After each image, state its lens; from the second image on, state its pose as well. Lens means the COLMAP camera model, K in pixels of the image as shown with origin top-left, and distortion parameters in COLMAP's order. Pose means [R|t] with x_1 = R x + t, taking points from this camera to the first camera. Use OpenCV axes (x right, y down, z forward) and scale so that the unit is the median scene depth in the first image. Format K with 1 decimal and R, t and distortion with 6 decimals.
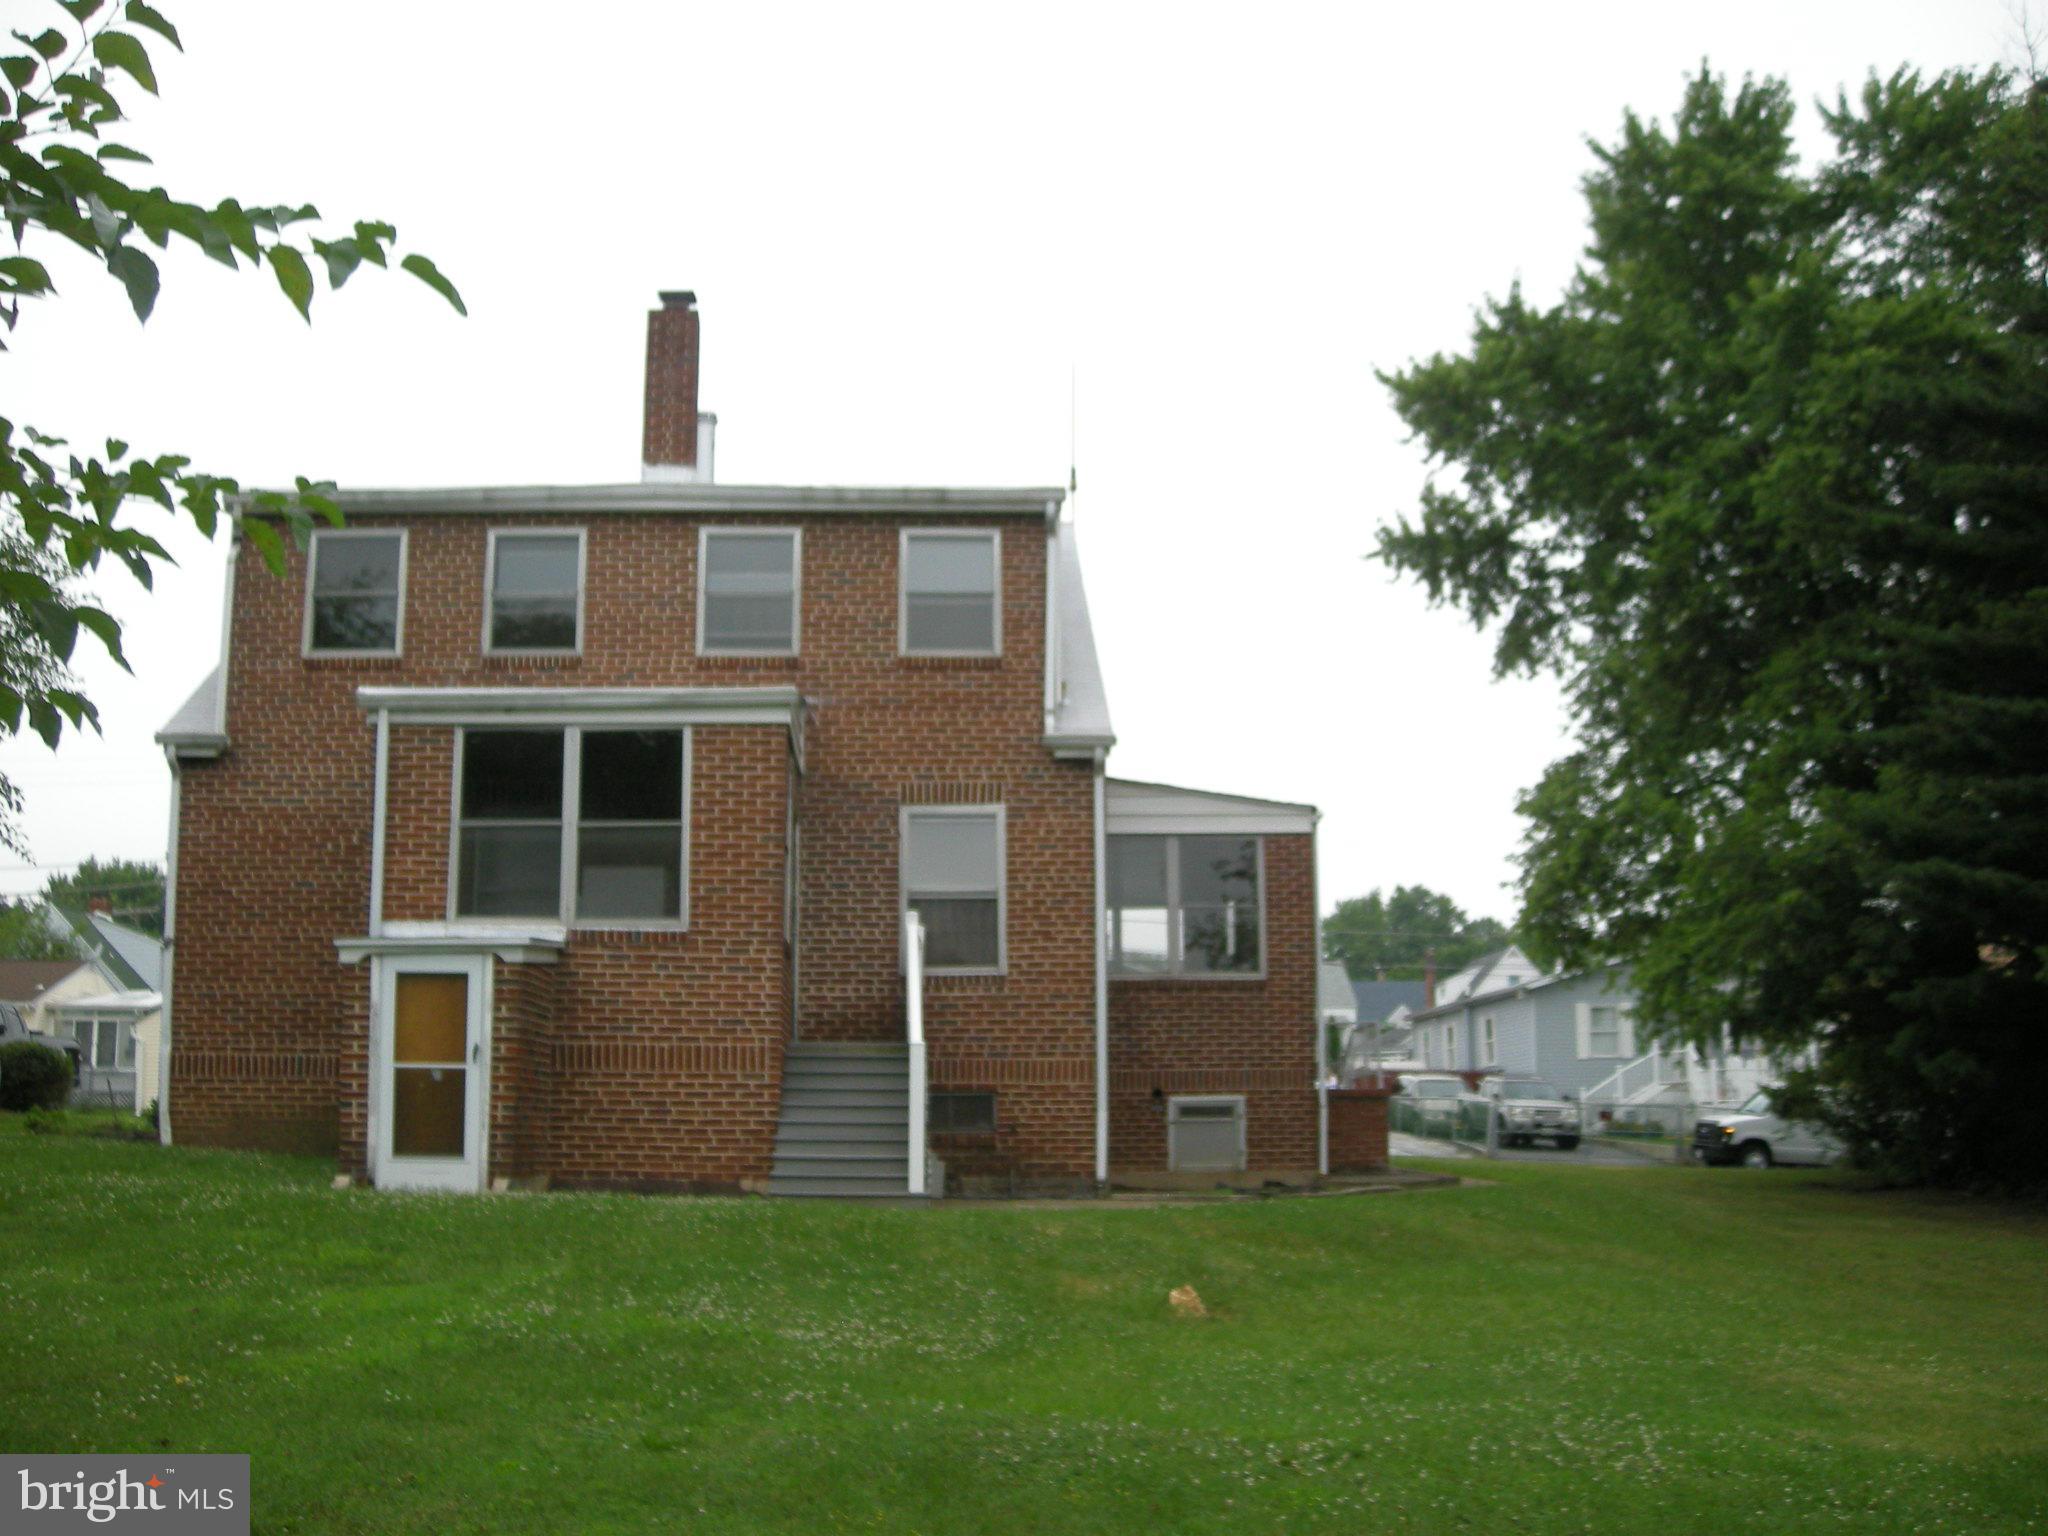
lens RADIAL K [[2152.2, 0, 1027.8], [0, 2152.2, 753.9], [0, 0, 1]] dist [-0.140463, 0.000000]
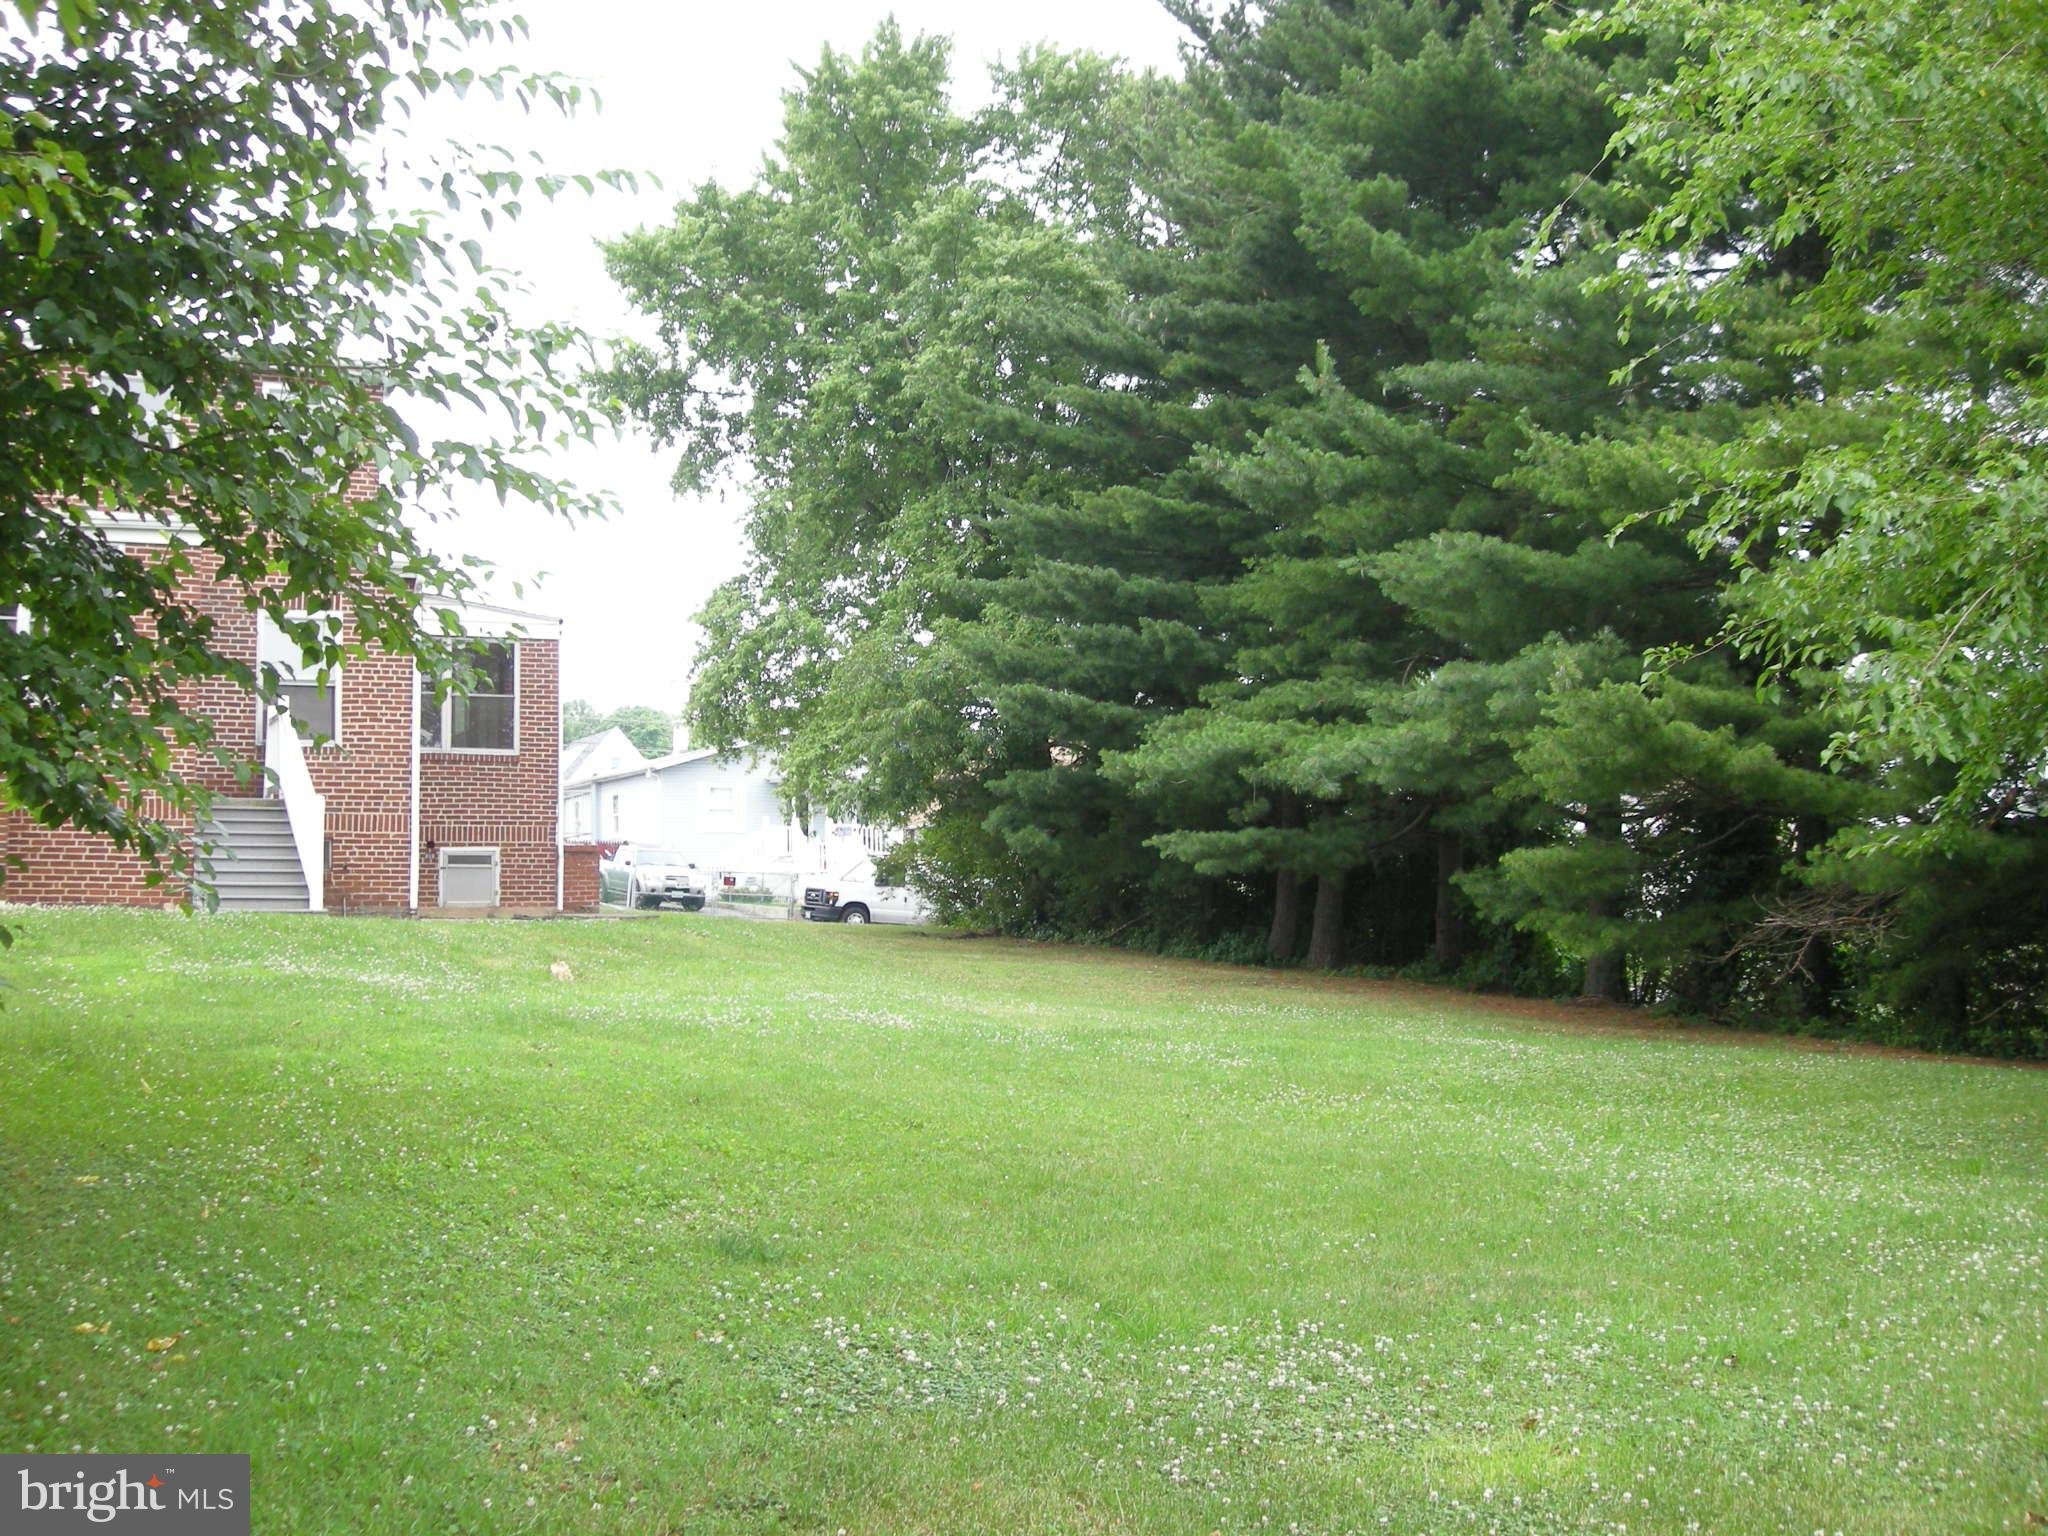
lens RADIAL K [[2152.2, 0, 1023.9], [0, 2152.2, 771.5], [0, 0, 1]] dist [-0.140463, 0.000000]
pose [[0.912080, 0.021446, 0.409451, -0.091541], [-0.066729, 0.993081, 0.096628, -0.018124], [-0.404546, -0.115455, 0.907200, -0.175947]]
